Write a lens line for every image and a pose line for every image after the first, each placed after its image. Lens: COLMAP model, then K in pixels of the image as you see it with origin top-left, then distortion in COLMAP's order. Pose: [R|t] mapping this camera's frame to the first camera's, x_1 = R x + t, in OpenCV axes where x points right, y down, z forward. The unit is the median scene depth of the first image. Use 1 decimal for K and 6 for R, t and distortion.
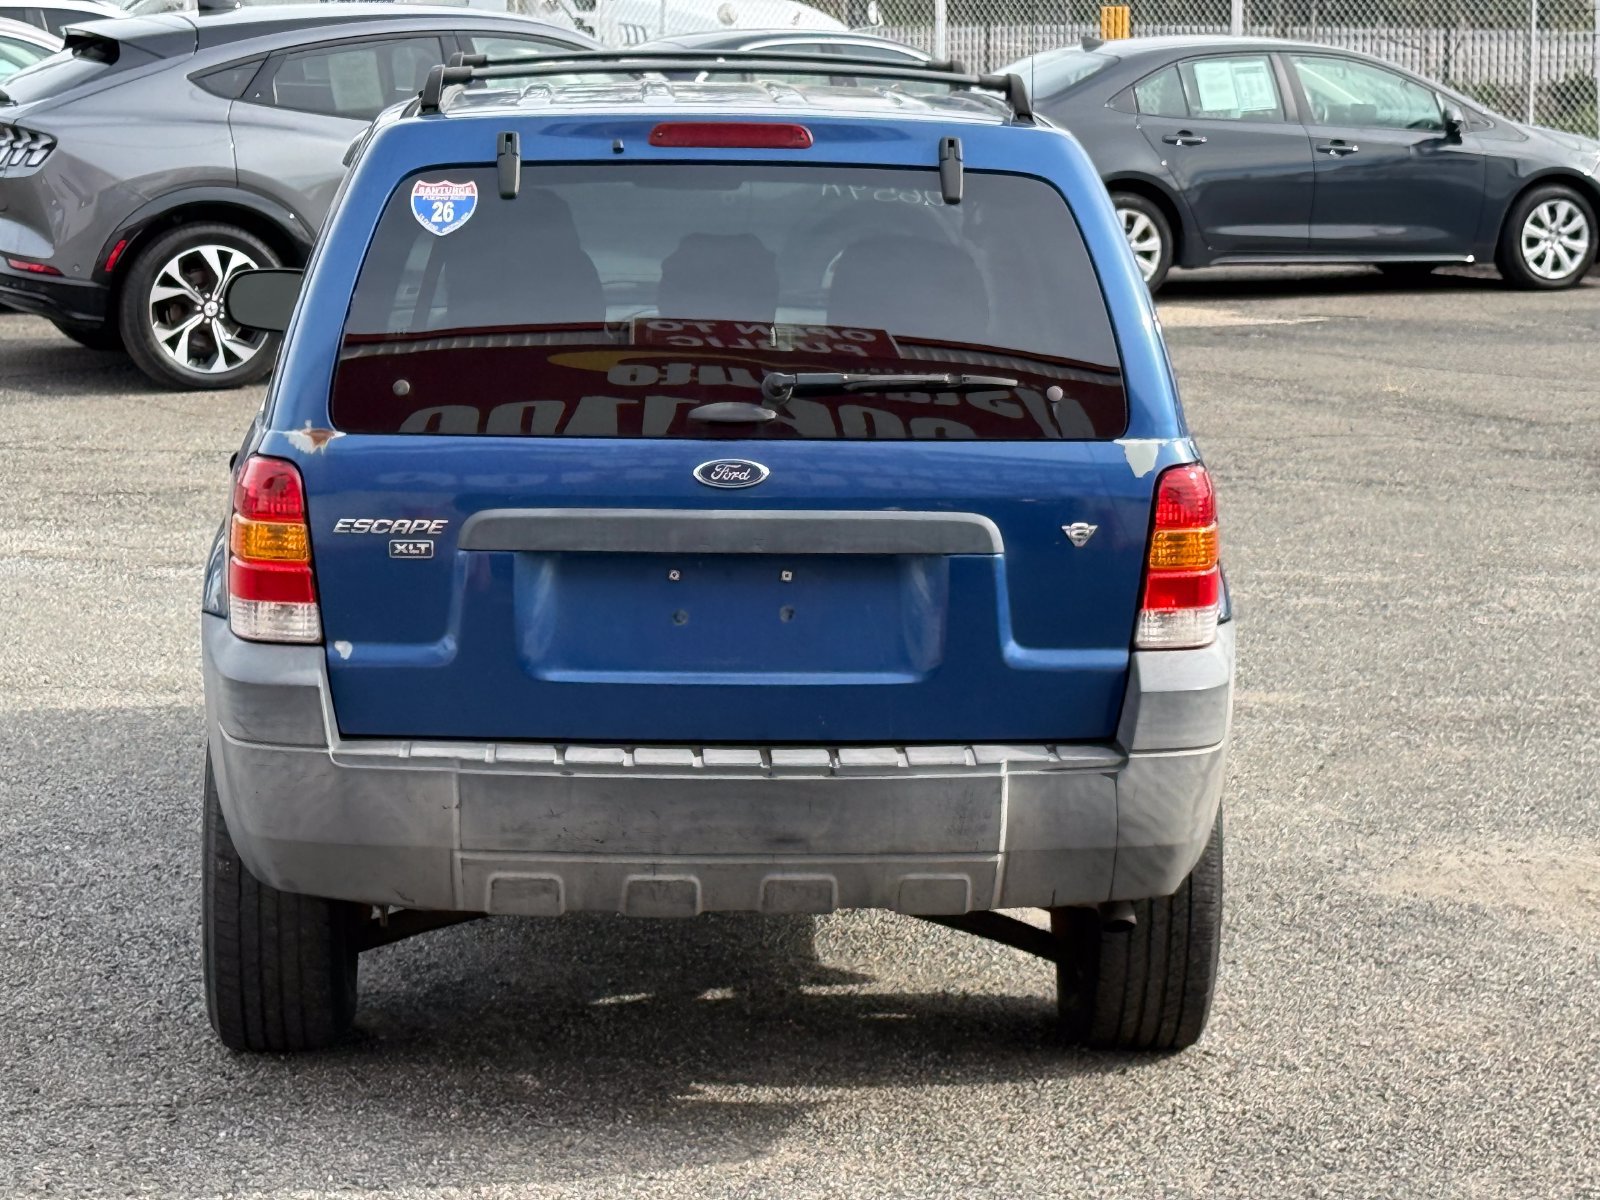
lens RADIAL K [[4427.9, 0, 800.0], [0, 4427.9, 600.0], [0, 0, 1]] dist [0.158990, -0.065187]
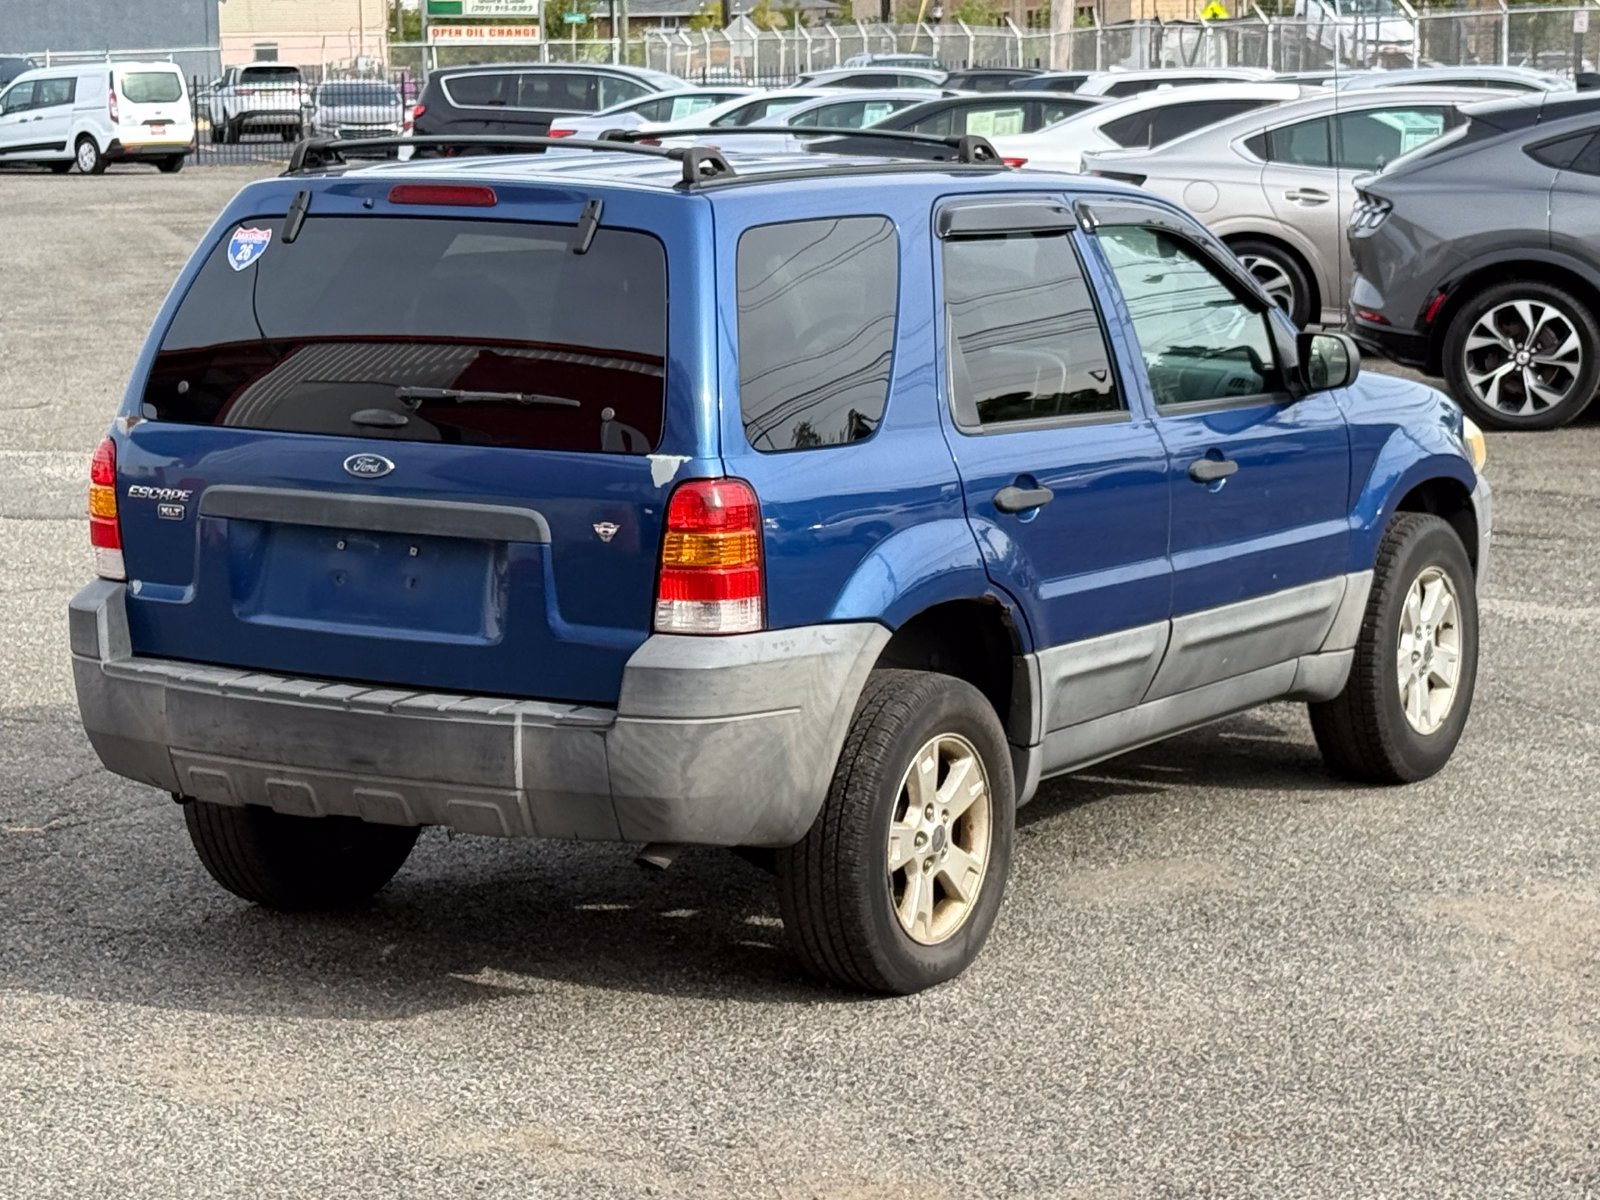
lens RADIAL K [[4143.3, 0, 800.0], [0, 4143.3, 600.0], [0, 0, 1]] dist [0.083485, 0.334436]
pose [[0.824598, 0.067643, -0.561660, 0.701992], [-0.072395, 0.997280, 0.013821, -0.014948], [0.561068, 0.029265, 0.827253, 0.098244]]
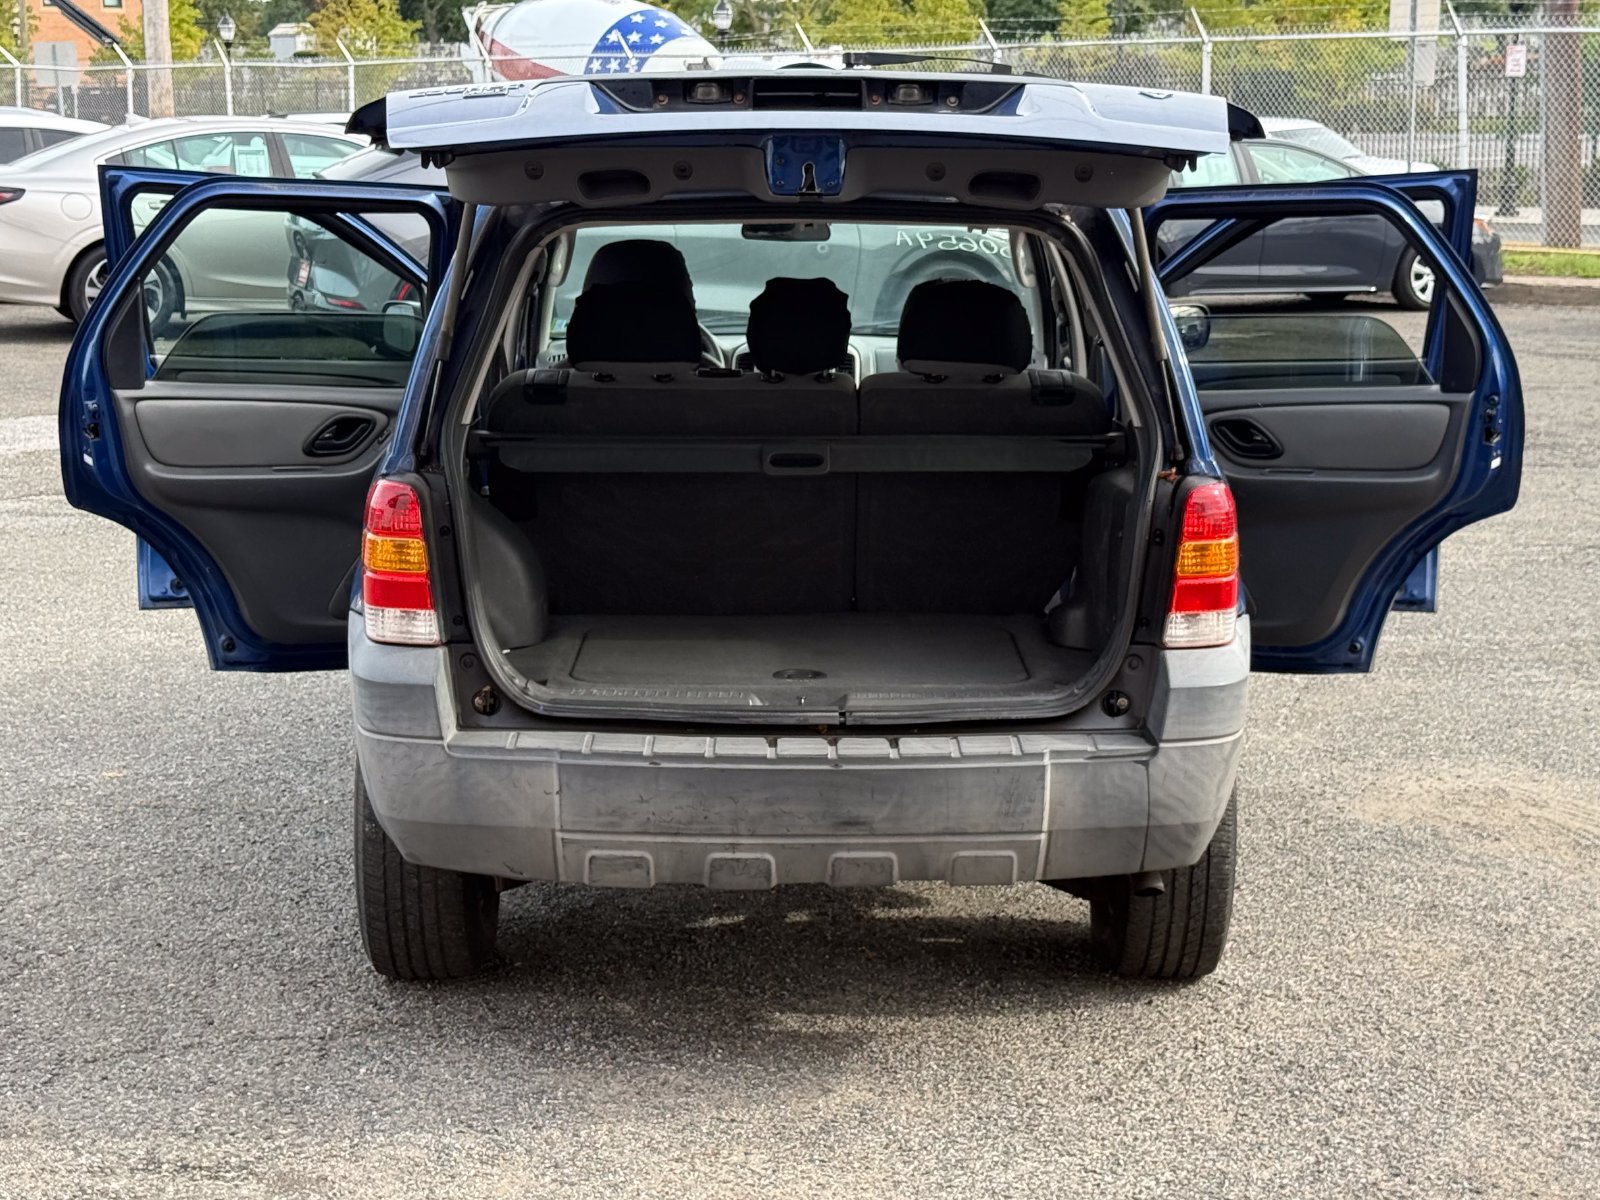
lens RADIAL K [[2861.7, 0, 800.0], [0, 2861.7, 600.0], [0, 0, 1]] dist [0.120588, 0.138866]
pose [[0.999268, -0.002271, -0.038188, 0.010982], [0.003441, 0.999526, 0.030603, -0.022624], [0.038101, -0.030712, 0.998802, 0.261486]]
